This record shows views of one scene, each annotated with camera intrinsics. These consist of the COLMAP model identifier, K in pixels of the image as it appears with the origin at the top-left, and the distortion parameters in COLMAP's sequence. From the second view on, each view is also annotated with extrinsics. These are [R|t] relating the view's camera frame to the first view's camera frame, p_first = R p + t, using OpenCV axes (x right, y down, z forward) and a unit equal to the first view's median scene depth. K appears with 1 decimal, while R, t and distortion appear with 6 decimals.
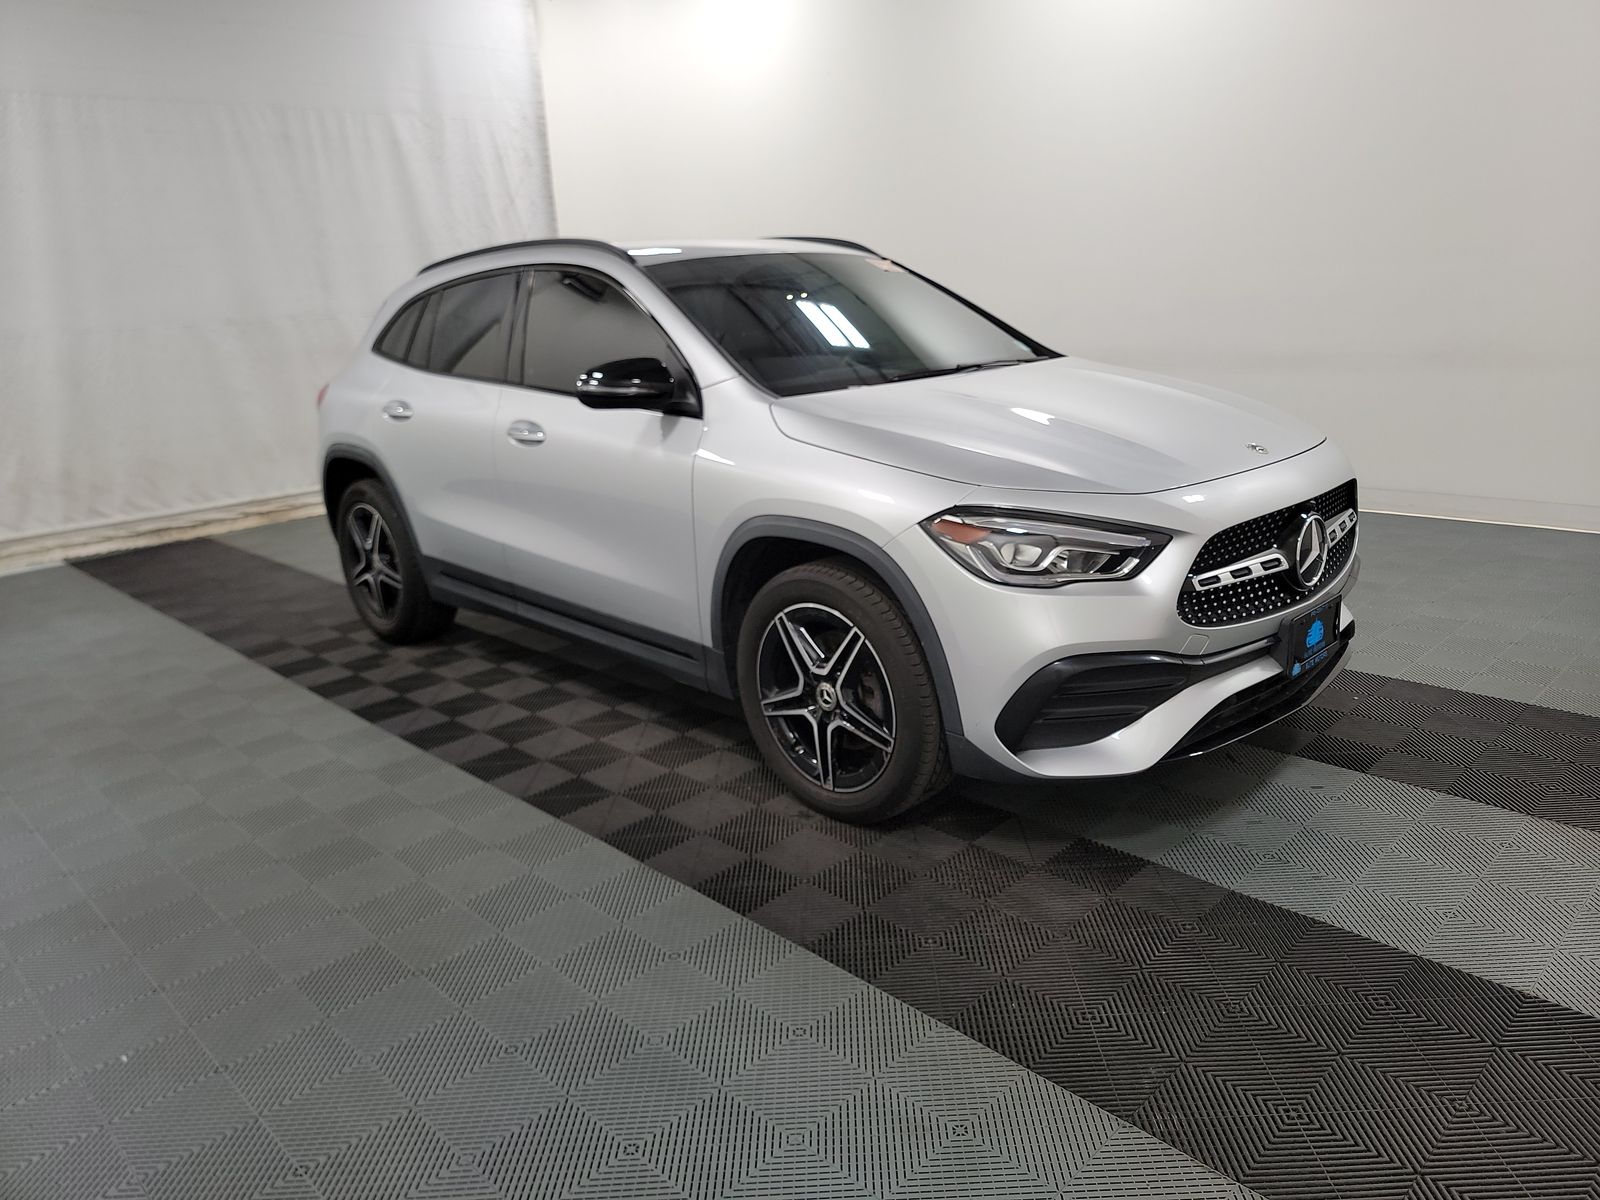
lens RADIAL K [[1131.0, 0, 835.2], [0, 1131.0, 536.6], [0, 0, 1]] dist [0.058821, -0.049296]
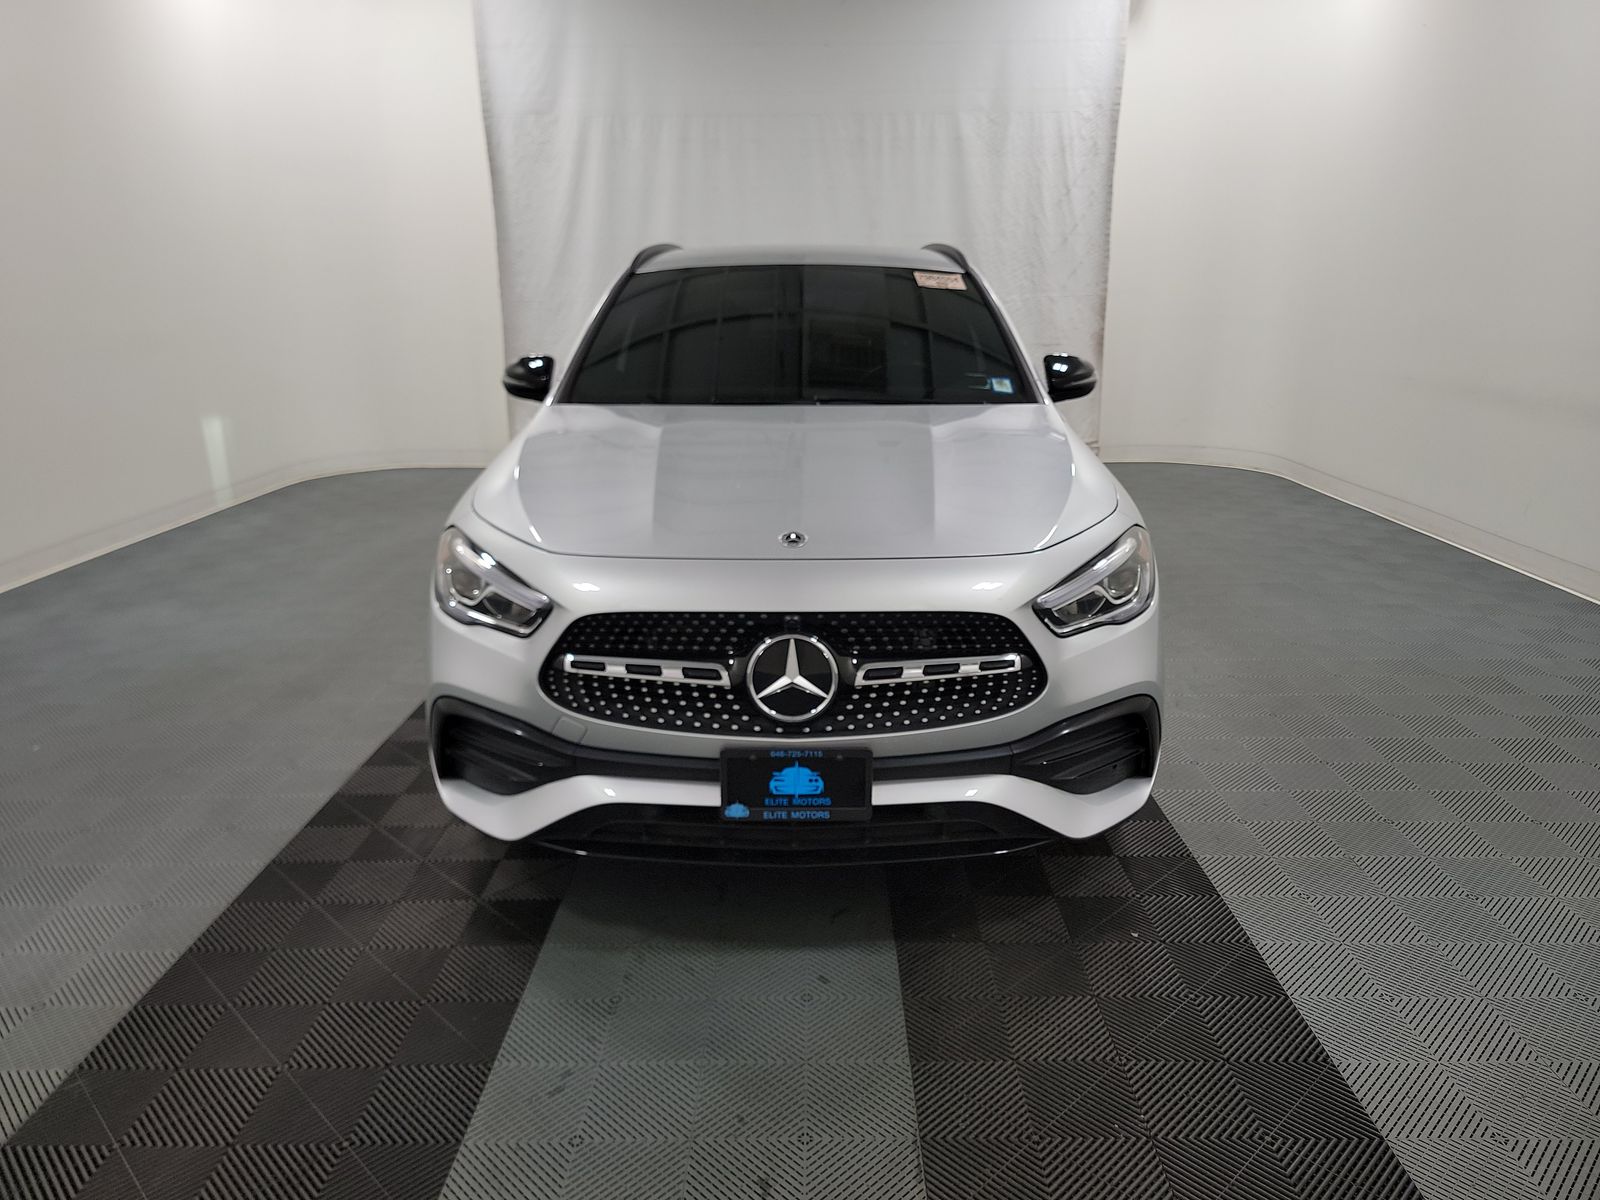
lens RADIAL K [[1131.0, 0, 835.2], [0, 1131.0, 536.6], [0, 0, 1]] dist [0.058821, -0.049296]
pose [[0.708220, 0.204878, -0.675610, 0.332695], [-0.189440, 0.977020, 0.097697, -0.058491], [0.680101, 0.058796, 0.730757, 0.151280]]
